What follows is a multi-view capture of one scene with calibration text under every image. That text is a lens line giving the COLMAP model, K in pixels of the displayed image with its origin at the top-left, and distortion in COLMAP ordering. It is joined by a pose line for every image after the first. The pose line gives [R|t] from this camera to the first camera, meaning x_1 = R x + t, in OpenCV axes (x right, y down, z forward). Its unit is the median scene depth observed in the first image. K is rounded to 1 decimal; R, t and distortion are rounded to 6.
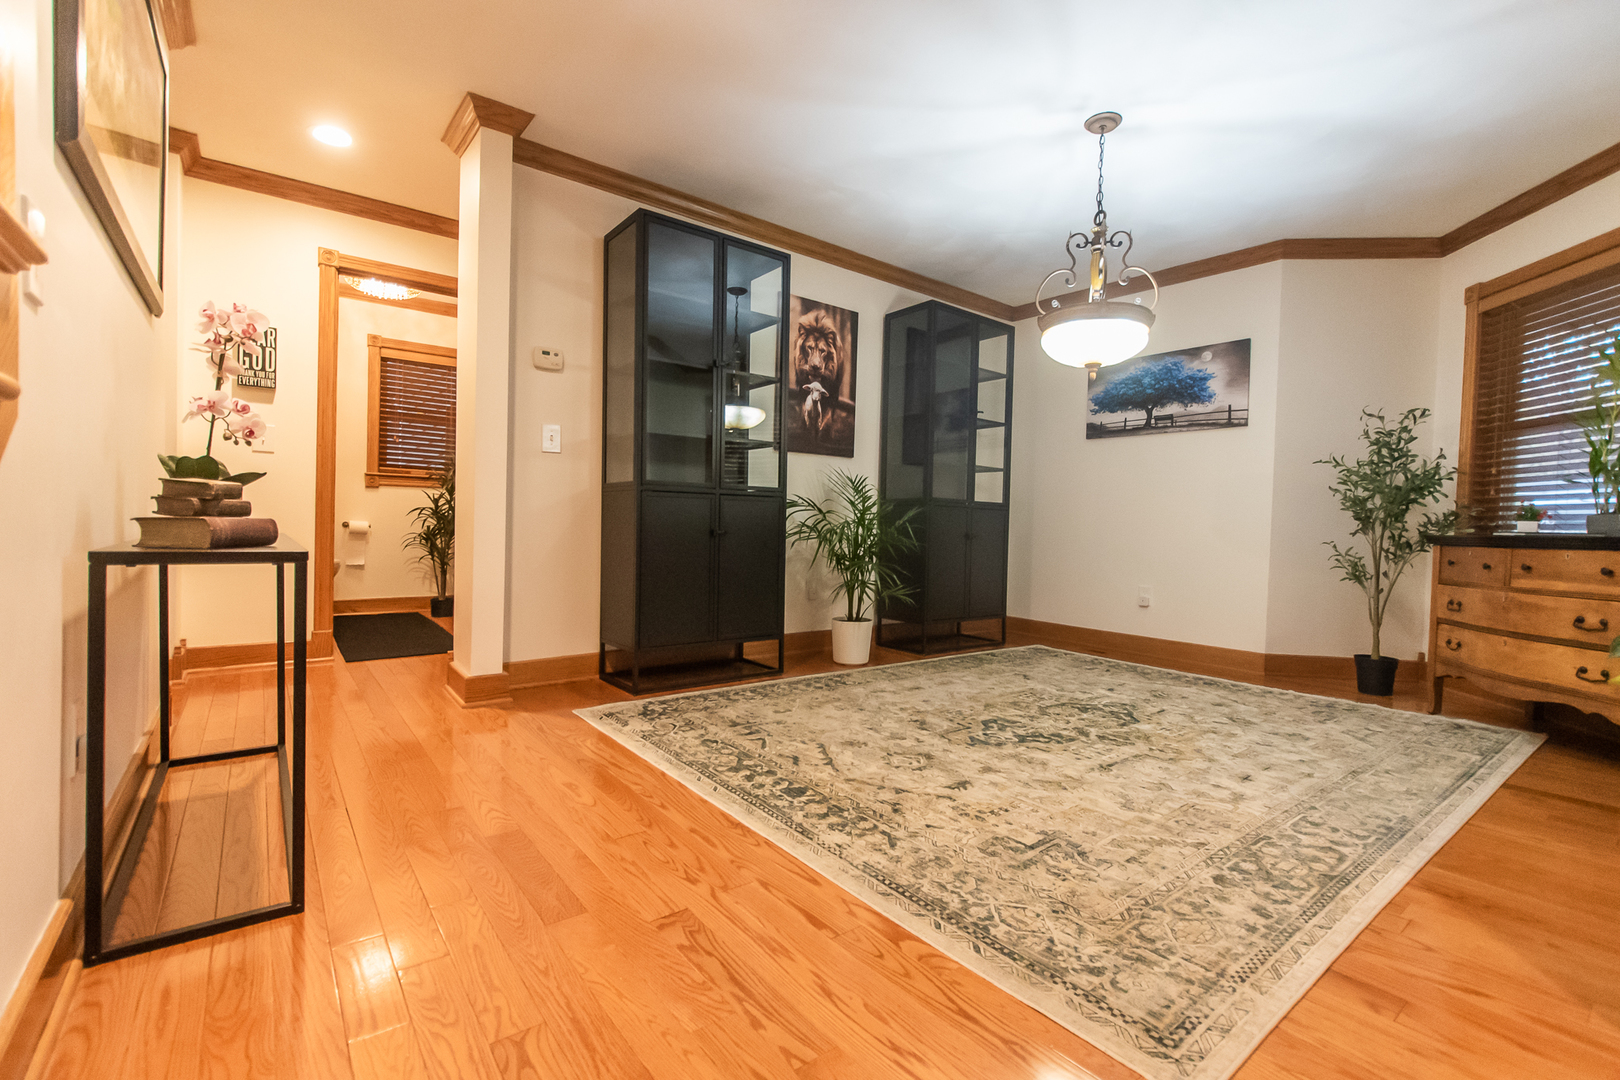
lens RADIAL K [[717.8, 0, 811.3], [0, 717.8, 538.8], [0, 0, 1]] dist [-0.012349, 0.002031]
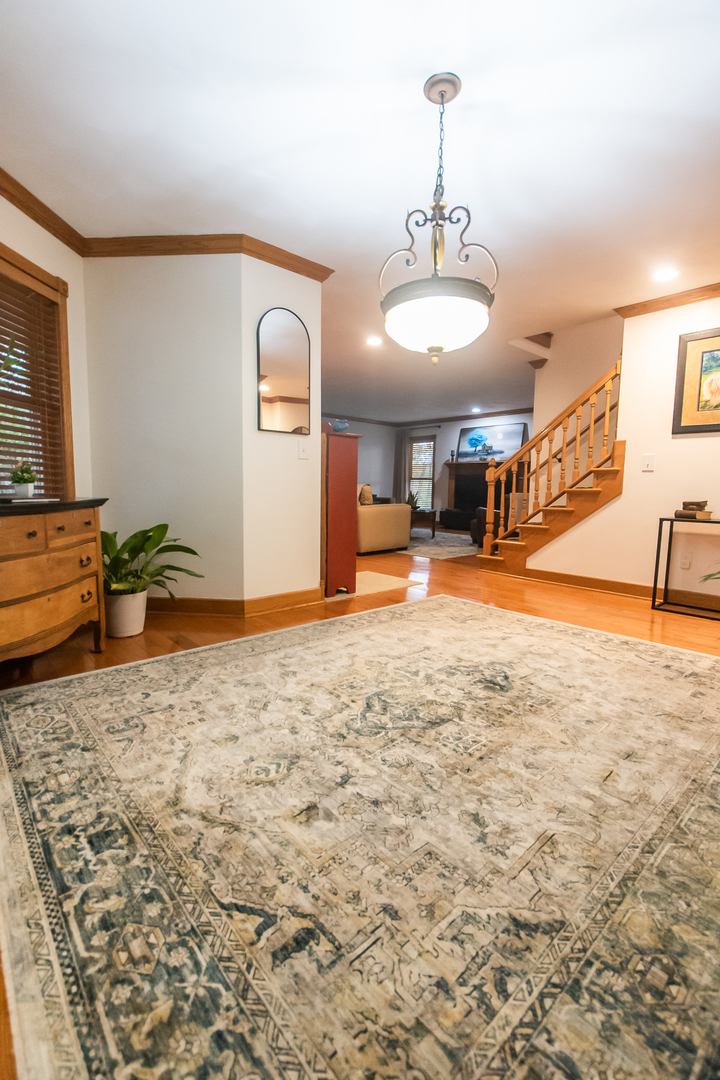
lens RADIAL K [[478.5, 0, 360.0], [0, 478.5, 539.5], [0, 0, 1]] dist [-0.012349, 0.002031]
pose [[-0.996208, -0.034880, -0.079701, 0.606561], [-0.045174, 0.990319, 0.131253, -0.068701], [0.074351, 0.134356, -0.988140, 1.881689]]
